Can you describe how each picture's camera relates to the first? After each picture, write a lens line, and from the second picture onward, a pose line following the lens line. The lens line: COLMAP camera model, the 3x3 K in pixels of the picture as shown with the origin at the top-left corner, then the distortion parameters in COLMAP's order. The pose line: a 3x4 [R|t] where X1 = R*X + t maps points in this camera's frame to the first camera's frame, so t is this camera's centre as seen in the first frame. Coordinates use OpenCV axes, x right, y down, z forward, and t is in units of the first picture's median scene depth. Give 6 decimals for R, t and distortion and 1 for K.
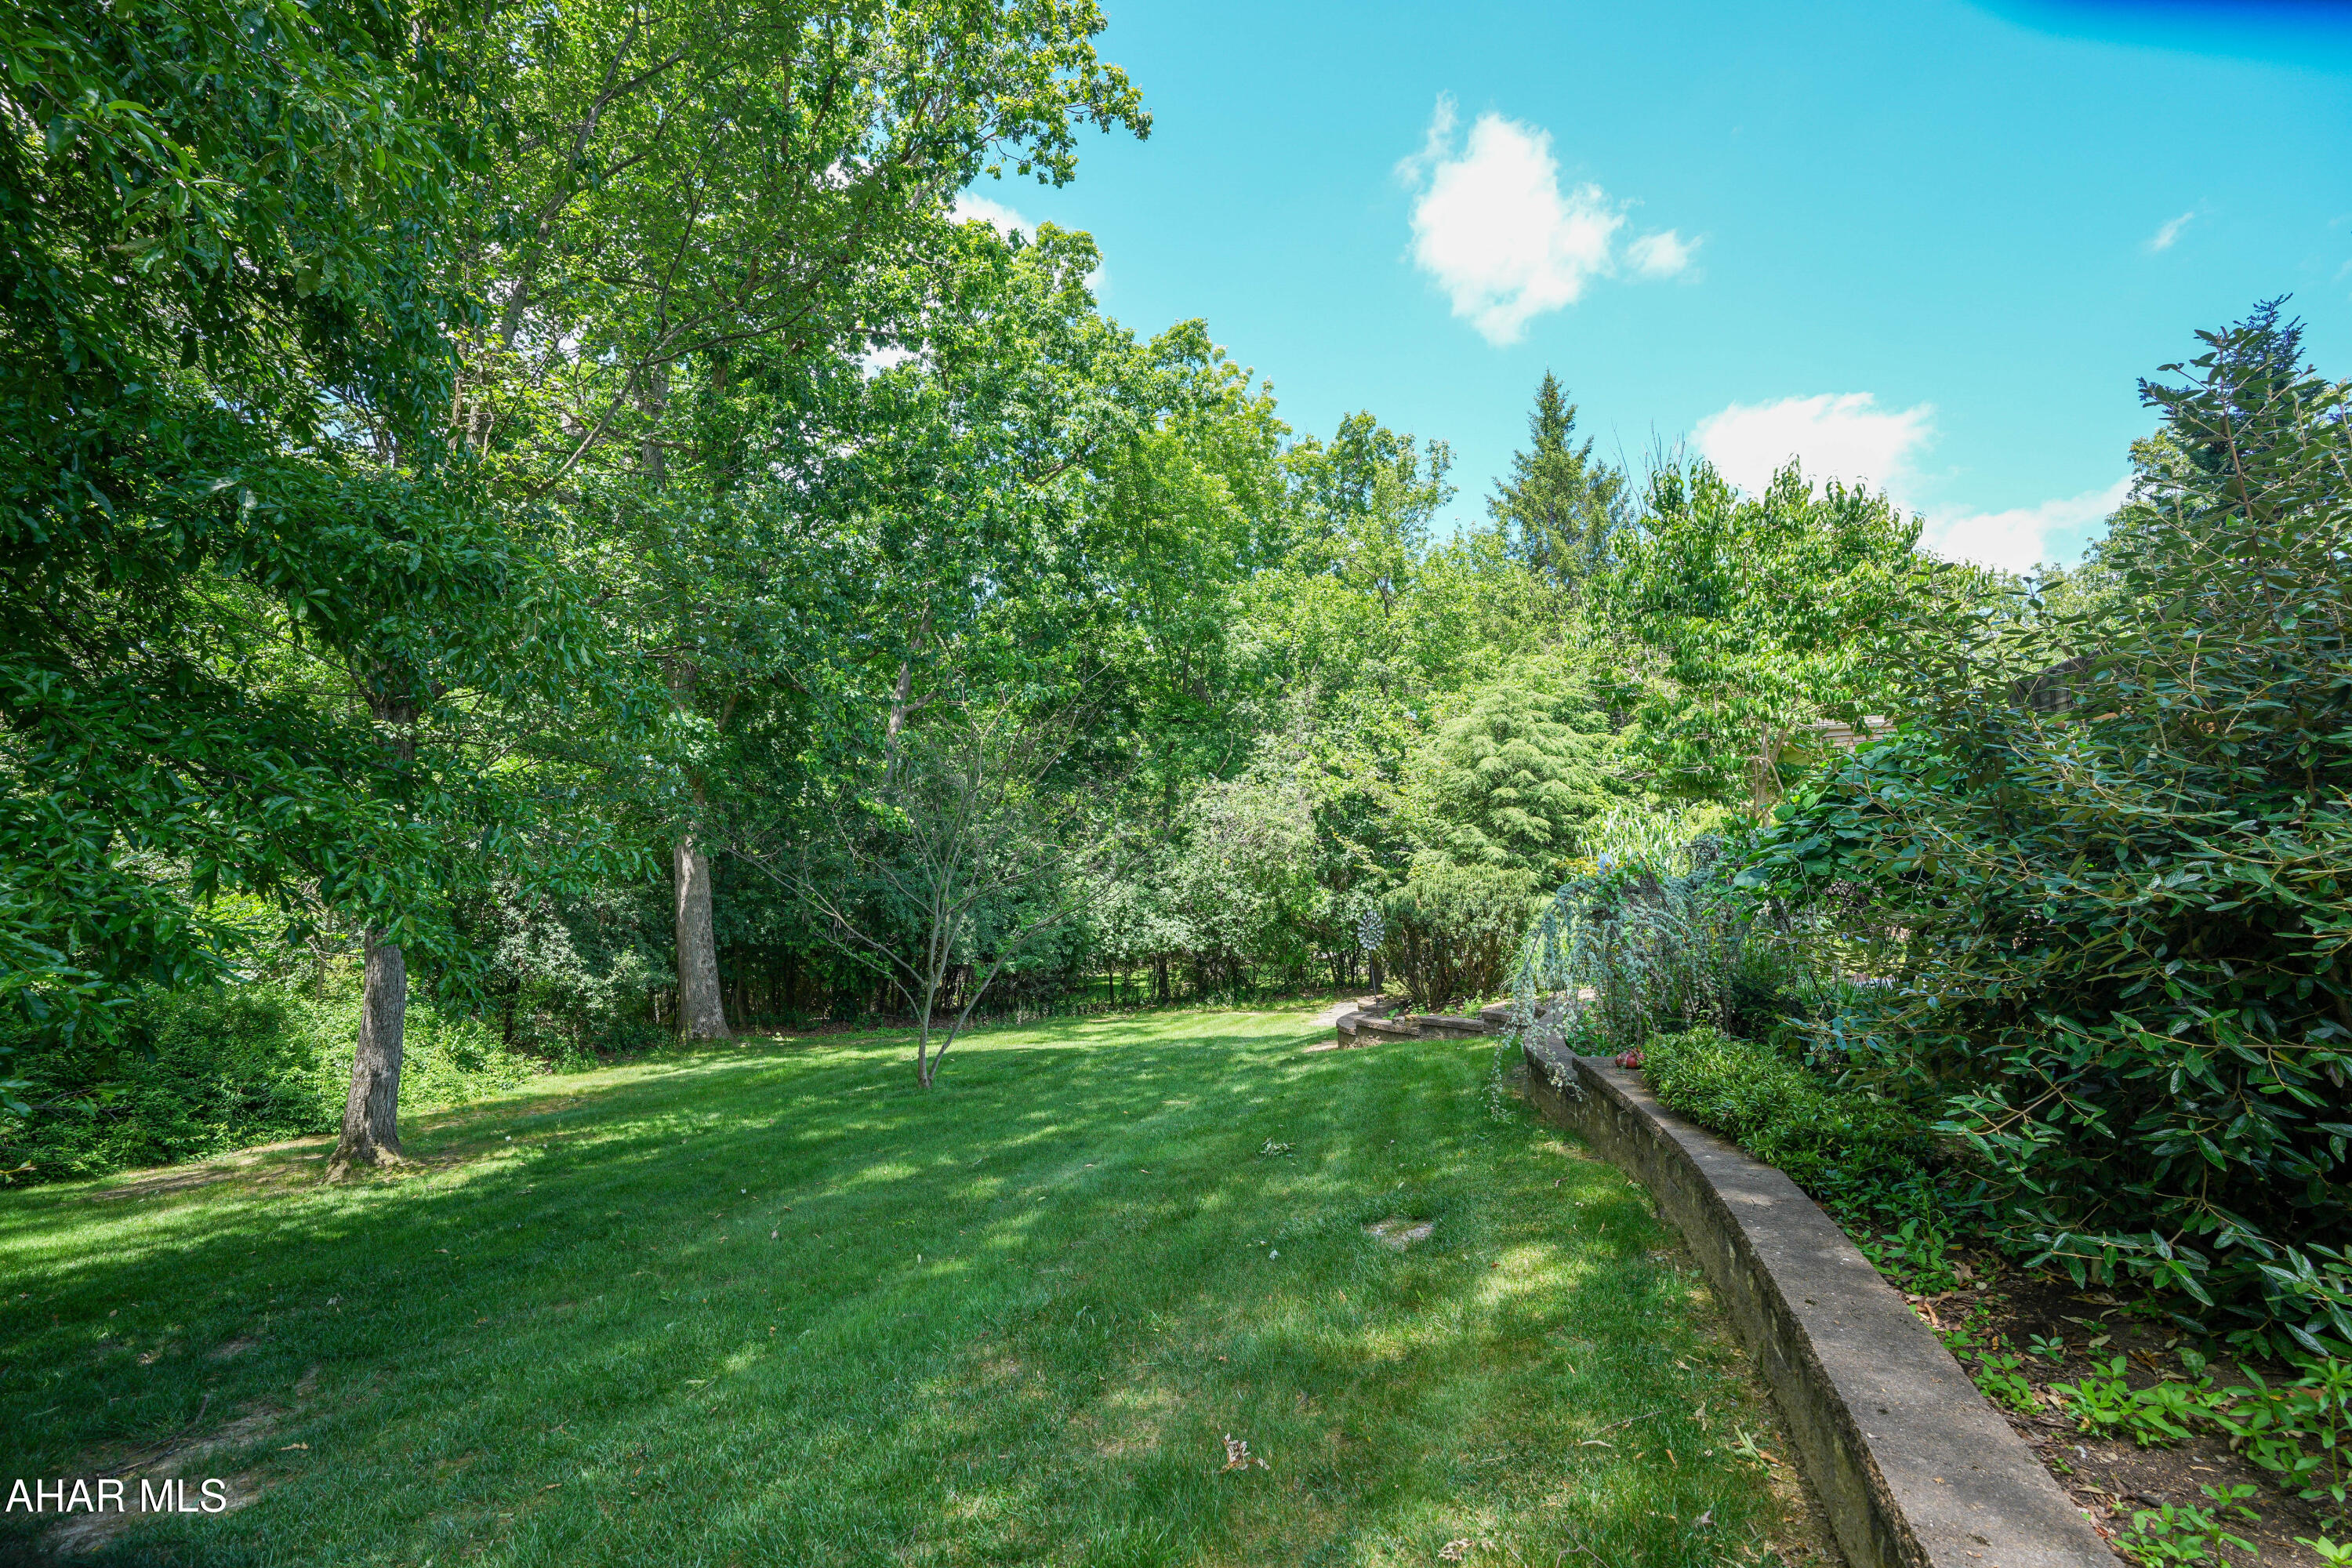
lens RADIAL K [[1128.2, 0, 1165.2], [0, 1128.2, 778.3], [0, 0, 1]] dist [-0.058489, 0.020925]
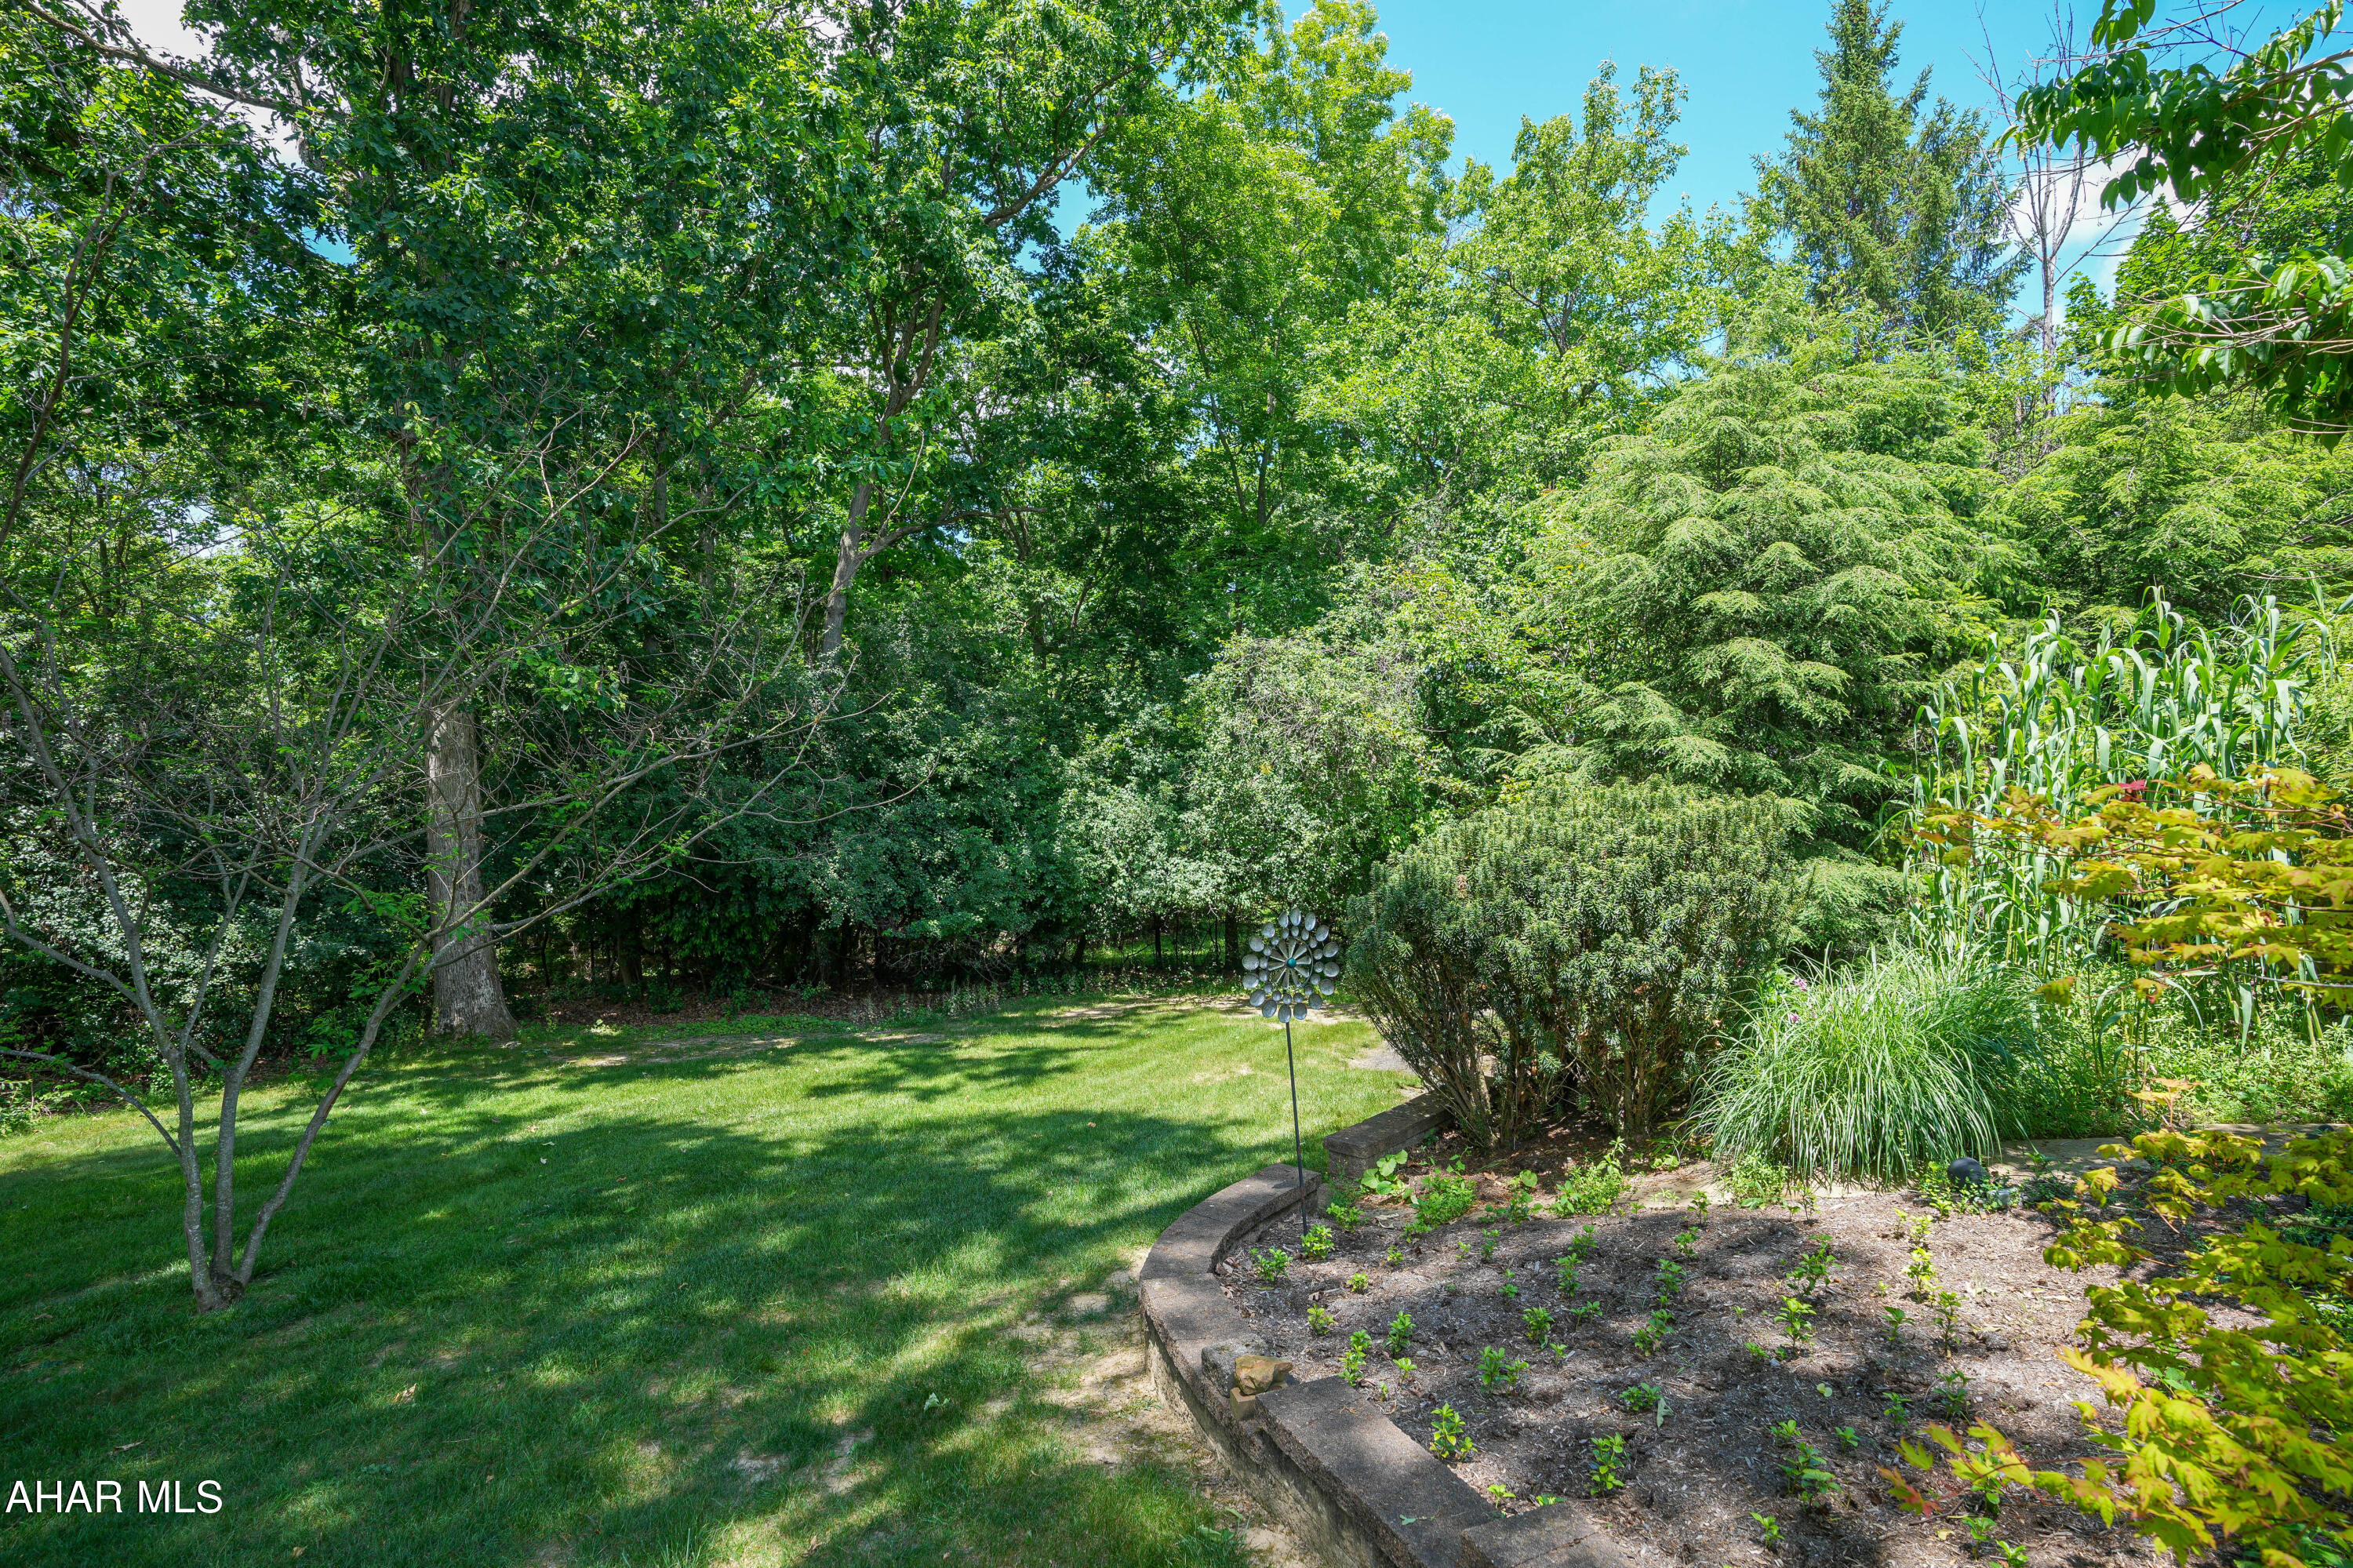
lens RADIAL K [[1128.8, 0, 1189.9], [0, 1128.8, 791.8], [0, 0, 1]] dist [-0.058489, 0.020925]
pose [[0.981350, 0.001218, -0.192226, 0.183875], [0.017353, 0.995336, 0.094900, 0.038456], [0.191445, -0.096466, 0.976751, 0.547919]]
